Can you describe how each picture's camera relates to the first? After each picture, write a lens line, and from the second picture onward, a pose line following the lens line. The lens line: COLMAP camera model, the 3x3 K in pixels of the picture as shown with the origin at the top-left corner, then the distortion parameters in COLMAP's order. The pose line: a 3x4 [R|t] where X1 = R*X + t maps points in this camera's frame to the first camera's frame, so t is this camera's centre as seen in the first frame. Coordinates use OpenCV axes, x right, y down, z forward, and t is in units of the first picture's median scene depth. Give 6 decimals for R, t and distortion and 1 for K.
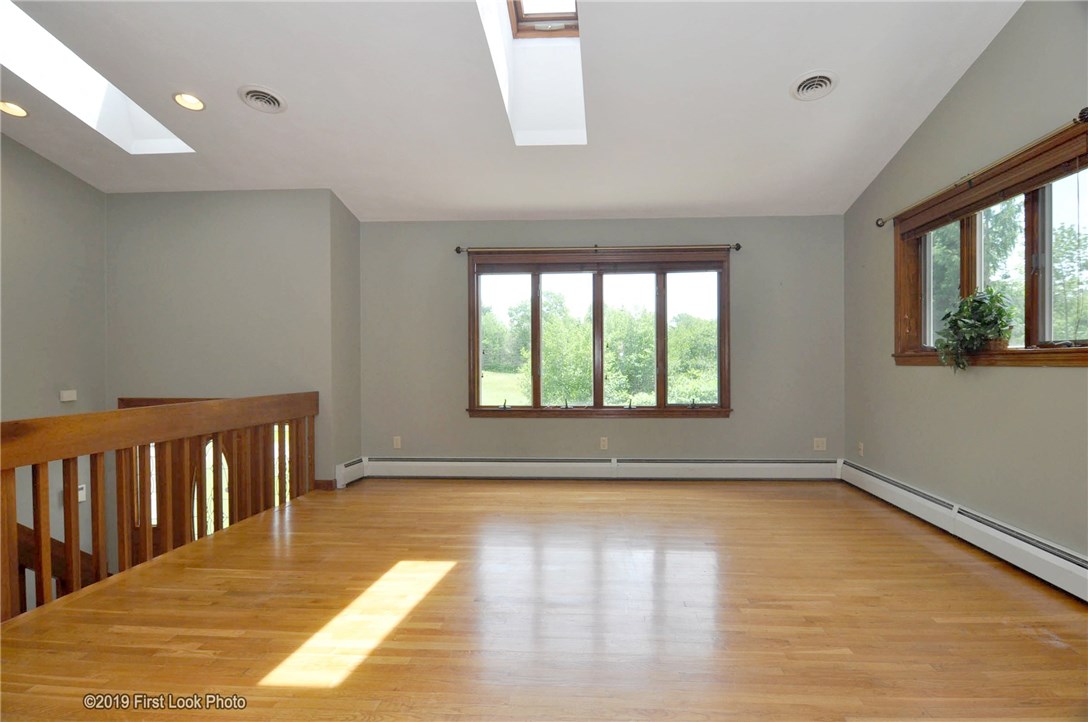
lens RADIAL K [[645.4, 0, 544.0], [0, 645.4, 361.0], [0, 0, 1]] dist [-0.001590, -0.018111]
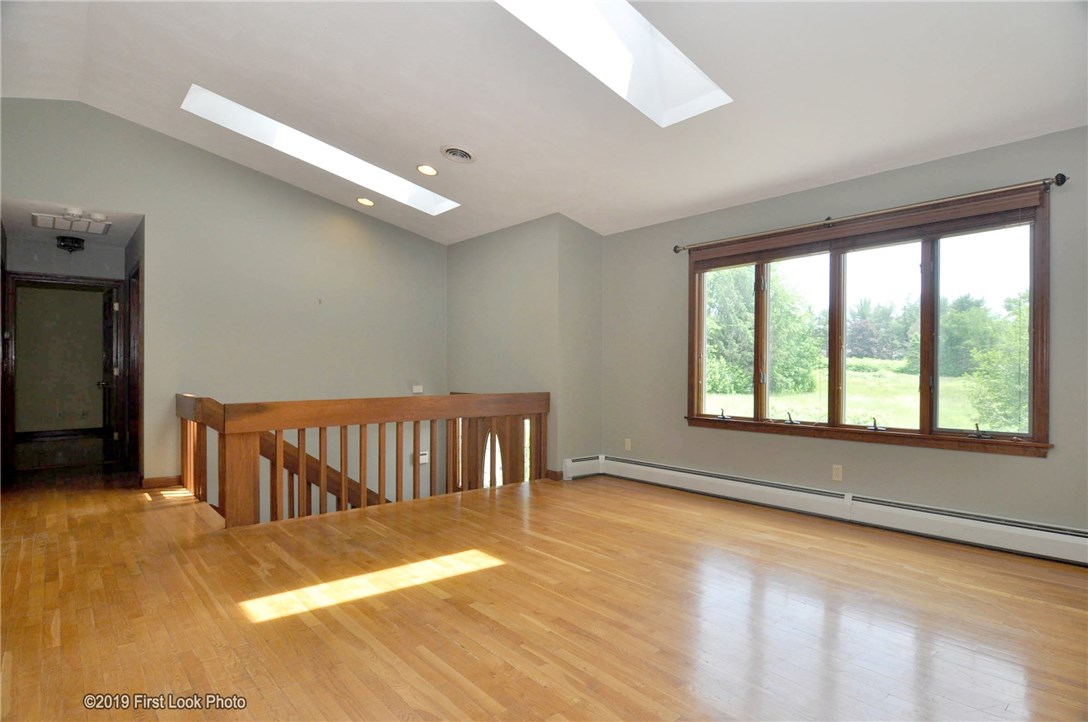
lens RADIAL K [[591.3, 0, 538.0], [0, 591.3, 366.8], [0, 0, 1]] dist [-0.001117, -0.014897]
pose [[0.671033, 0.002497, -0.741423, 0.409567], [-0.000111, 0.999995, 0.003267, -0.001267], [0.741428, -0.002110, 0.671030, 0.283643]]
